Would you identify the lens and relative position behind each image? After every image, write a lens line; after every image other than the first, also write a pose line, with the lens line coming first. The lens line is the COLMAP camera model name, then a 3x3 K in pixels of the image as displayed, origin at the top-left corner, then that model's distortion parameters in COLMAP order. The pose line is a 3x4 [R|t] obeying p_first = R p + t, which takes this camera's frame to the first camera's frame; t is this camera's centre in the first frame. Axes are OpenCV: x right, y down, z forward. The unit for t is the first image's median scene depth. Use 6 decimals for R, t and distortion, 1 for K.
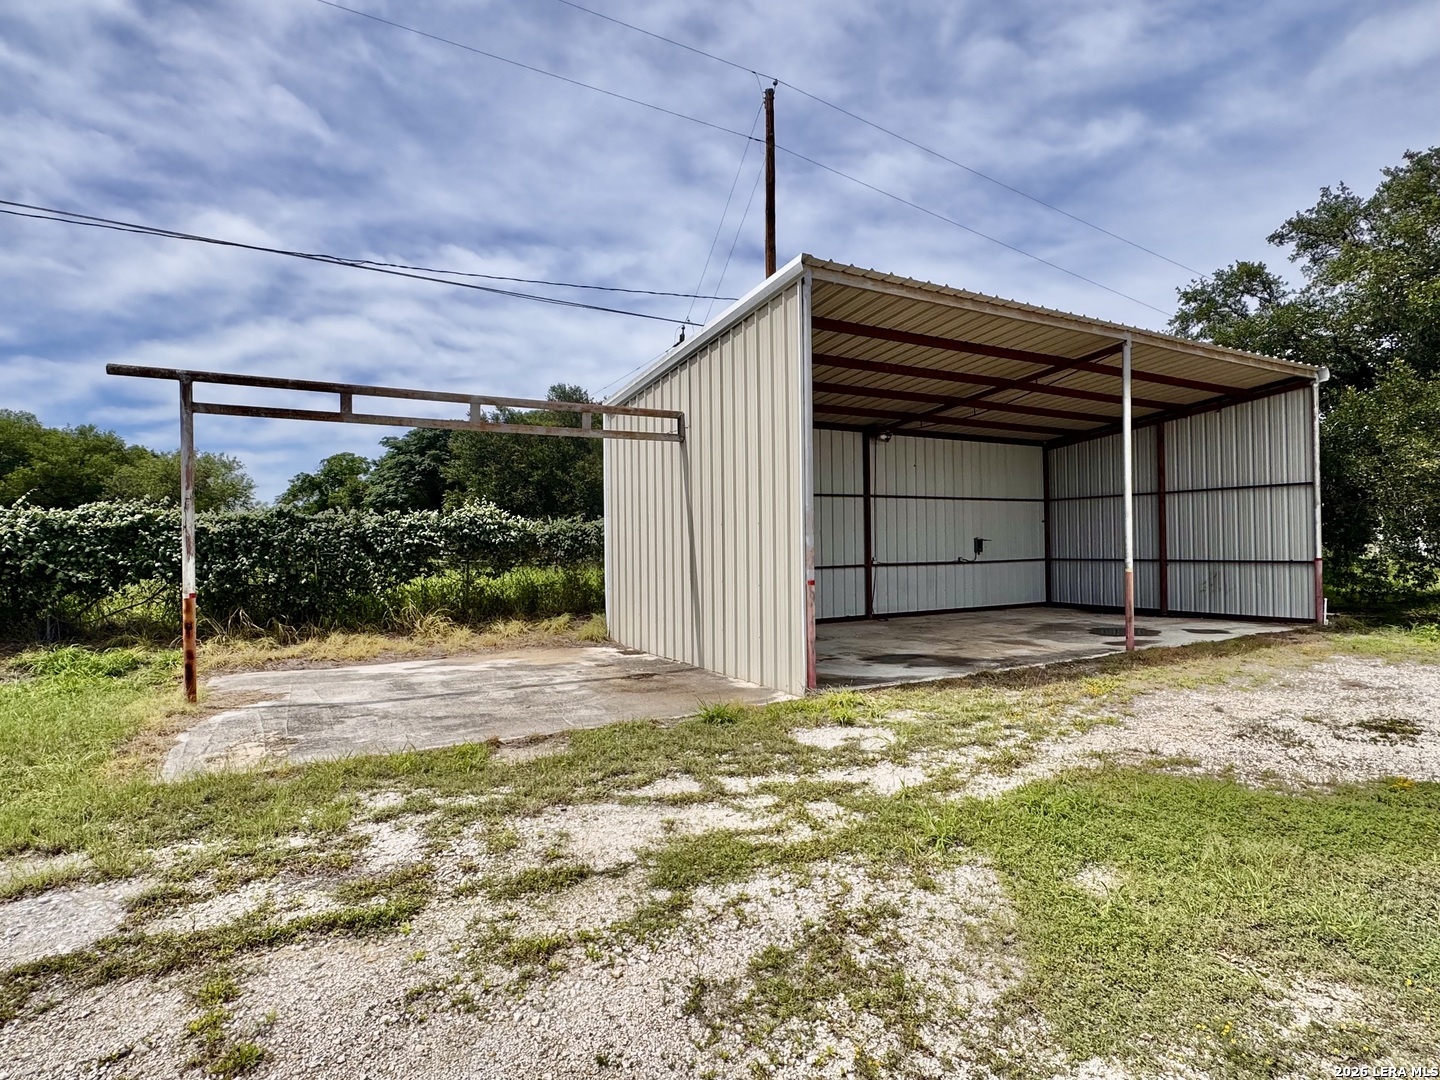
lens RADIAL K [[774.0, 0, 720.0], [0, 774.0, 540.0], [0, 0, 1]] dist [-0.014069, -0.000683]
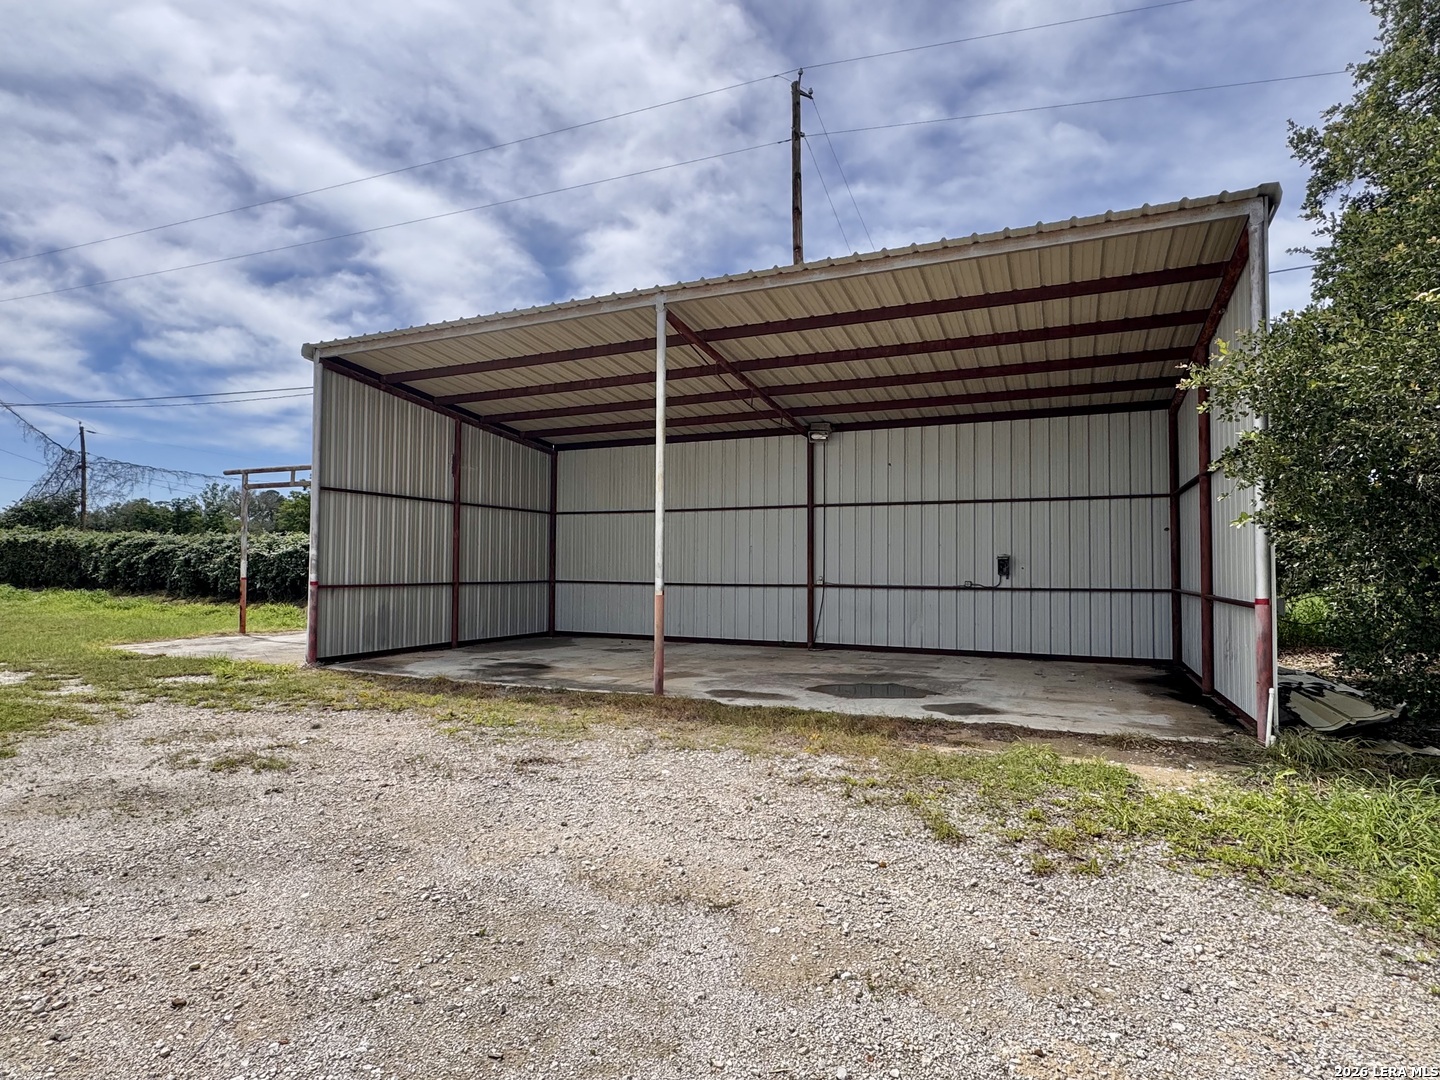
lens RADIAL K [[769.0, 0, 720.0], [0, 769.0, 540.0], [0, 0, 1]] dist [0.026416, -0.000081]
pose [[0.582329, -0.010324, -0.812888, 0.799741], [-0.005916, 0.999839, -0.016936, -0.003194], [0.812932, 0.014671, 0.582174, 0.393637]]
